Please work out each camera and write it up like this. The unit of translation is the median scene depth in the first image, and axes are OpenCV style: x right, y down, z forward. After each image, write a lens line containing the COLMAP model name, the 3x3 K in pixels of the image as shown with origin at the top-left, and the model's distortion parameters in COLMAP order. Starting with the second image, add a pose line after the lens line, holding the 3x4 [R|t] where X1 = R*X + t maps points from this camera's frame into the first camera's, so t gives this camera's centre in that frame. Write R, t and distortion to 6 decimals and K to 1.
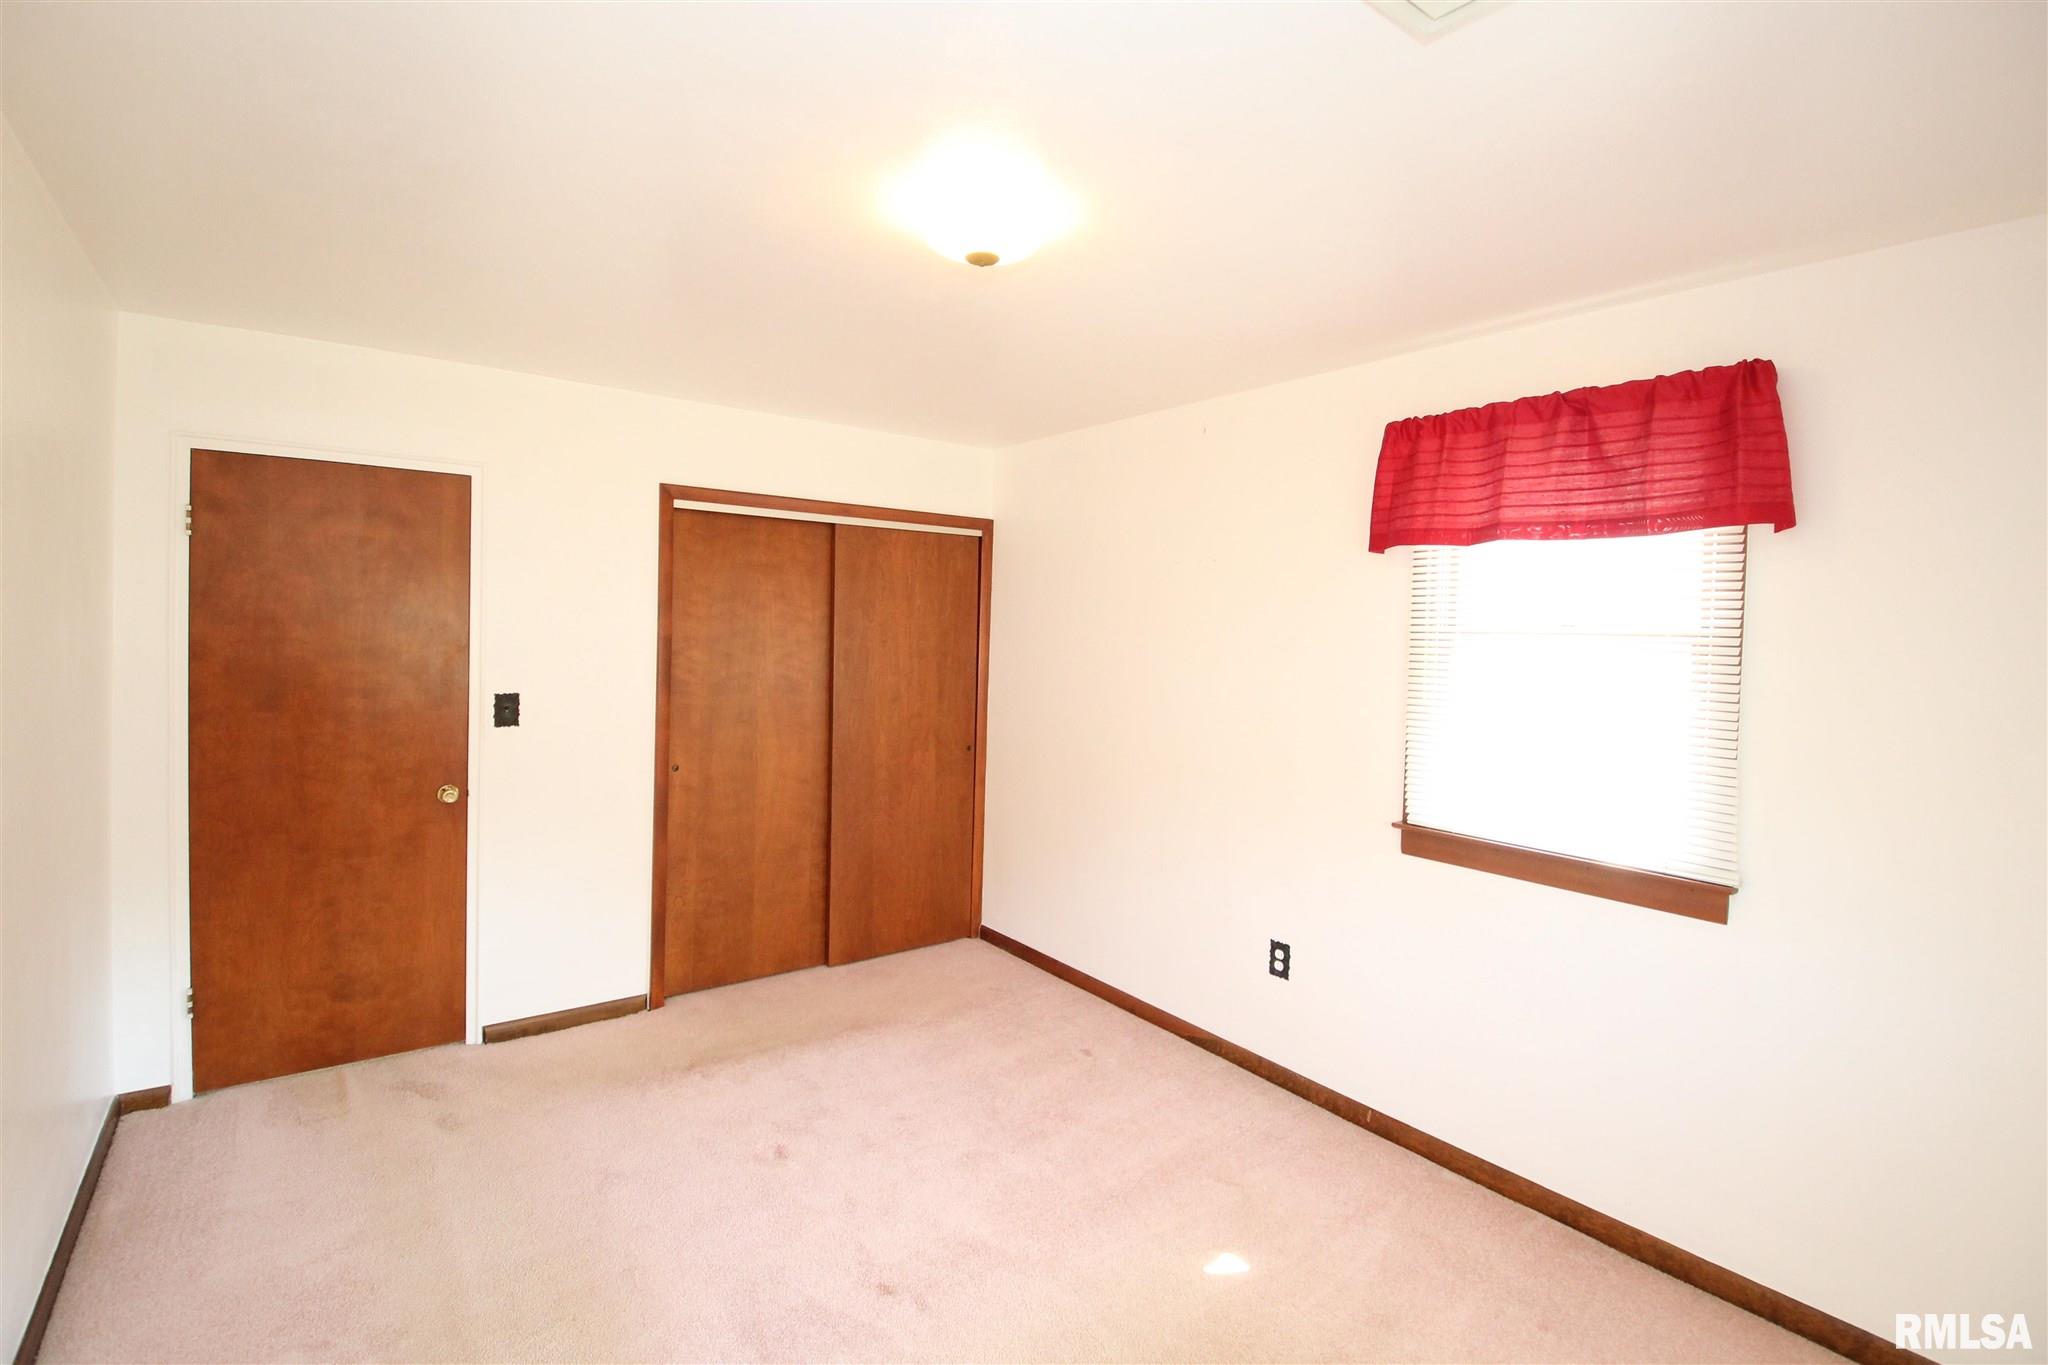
lens RADIAL K [[964.1, 0, 1016.0], [0, 964.1, 641.9], [0, 0, 1]] dist [0.022033, -0.038071]
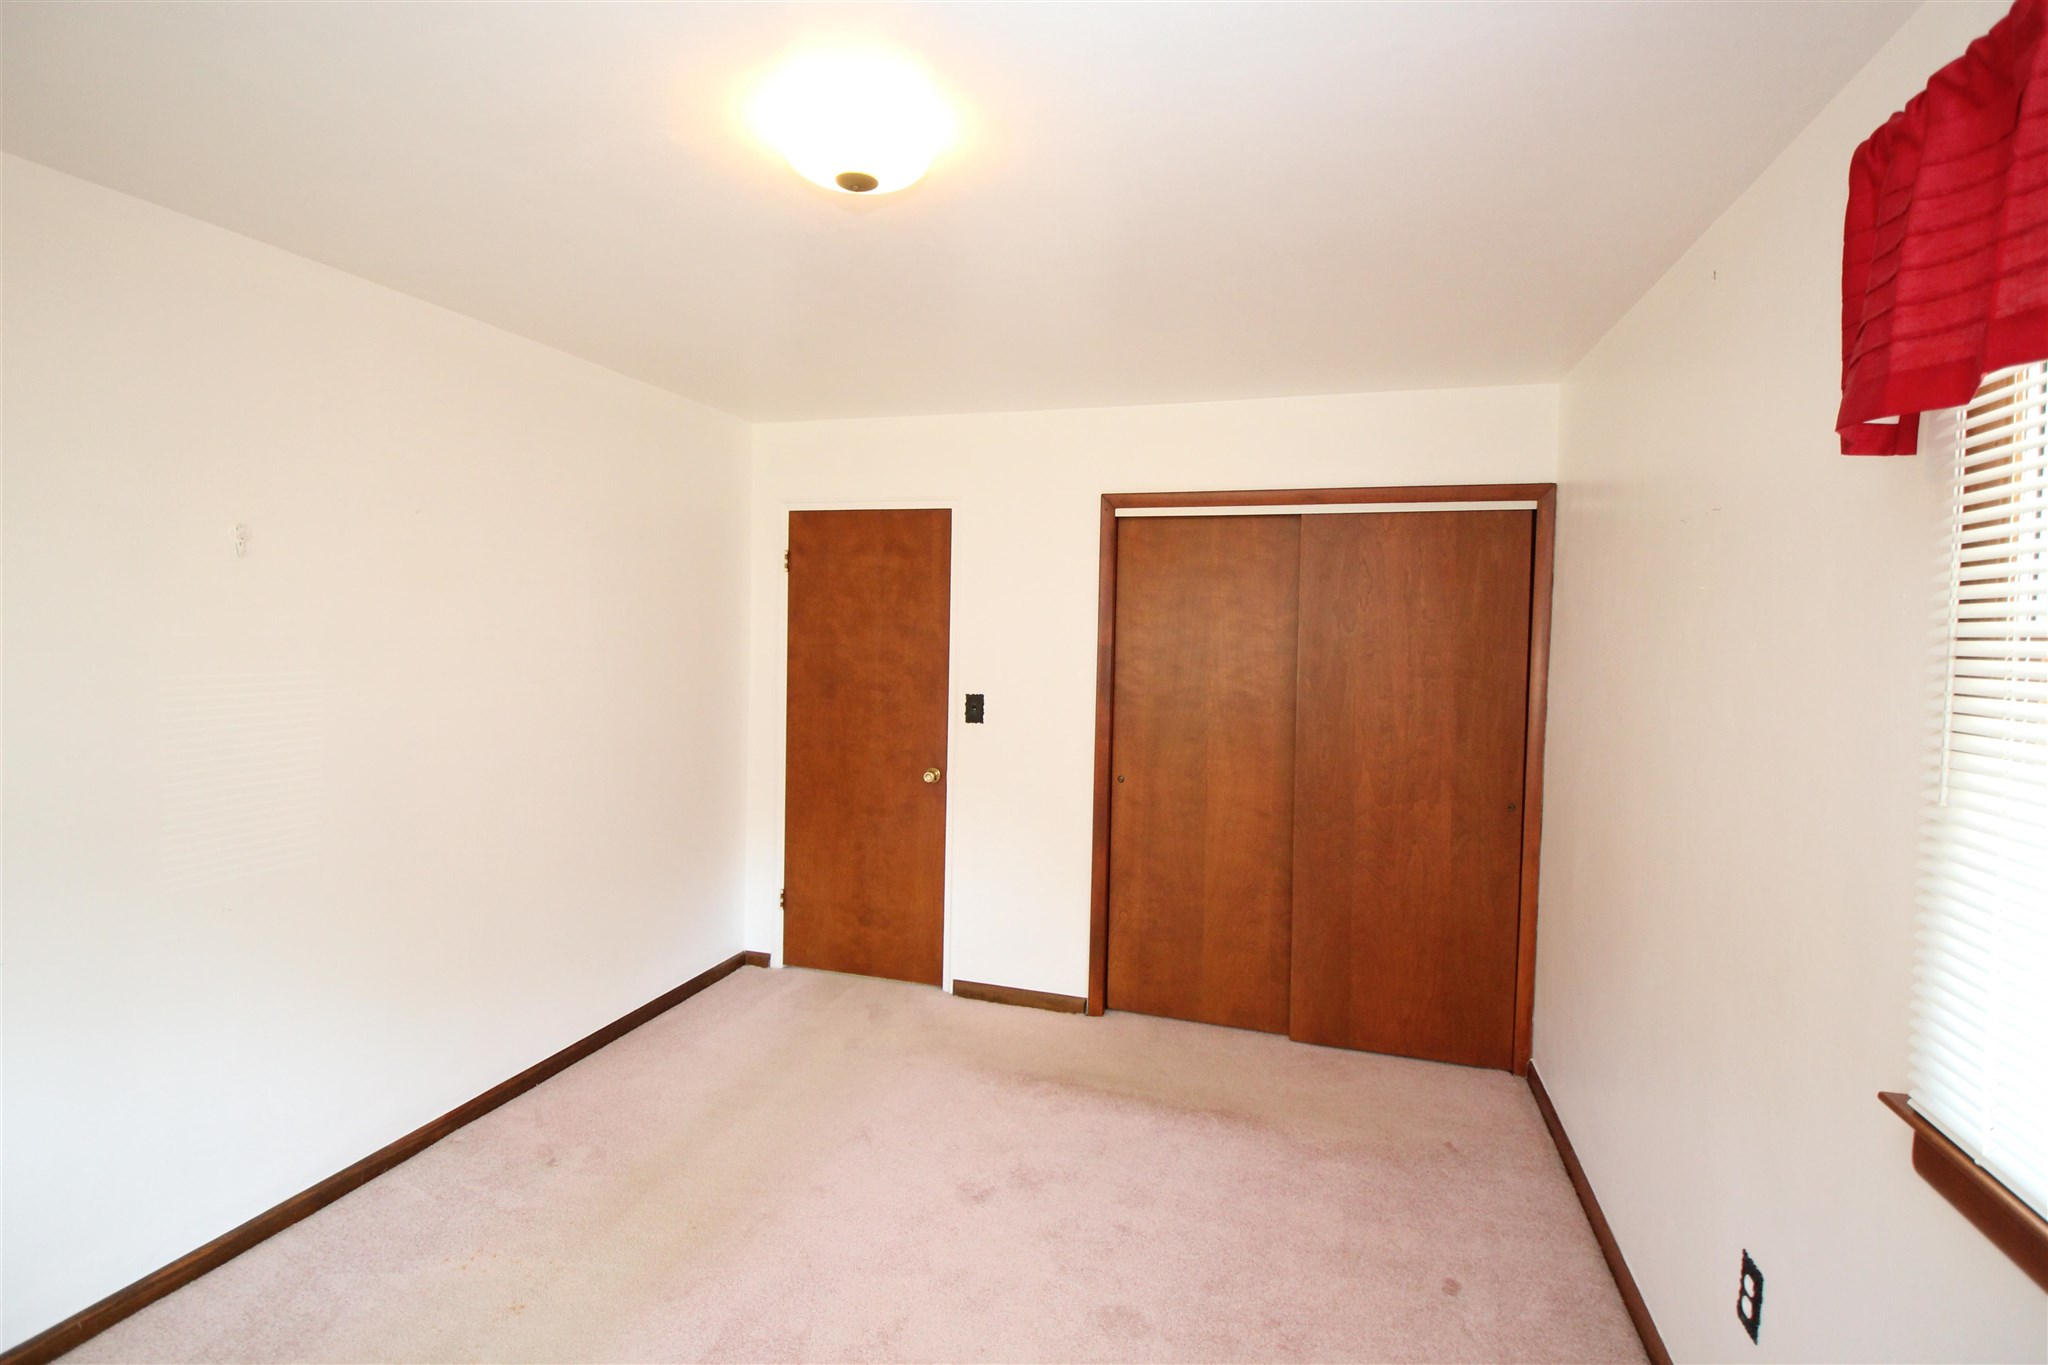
lens RADIAL K [[964.1, 0, 1016.0], [0, 964.1, 641.9], [0, 0, 1]] dist [0.022033, -0.038071]
pose [[0.574236, 0.005997, -0.818668, 0.393814], [-0.015565, 0.999872, -0.003593, -0.005008], [0.818542, 0.014805, 0.574256, 0.343803]]
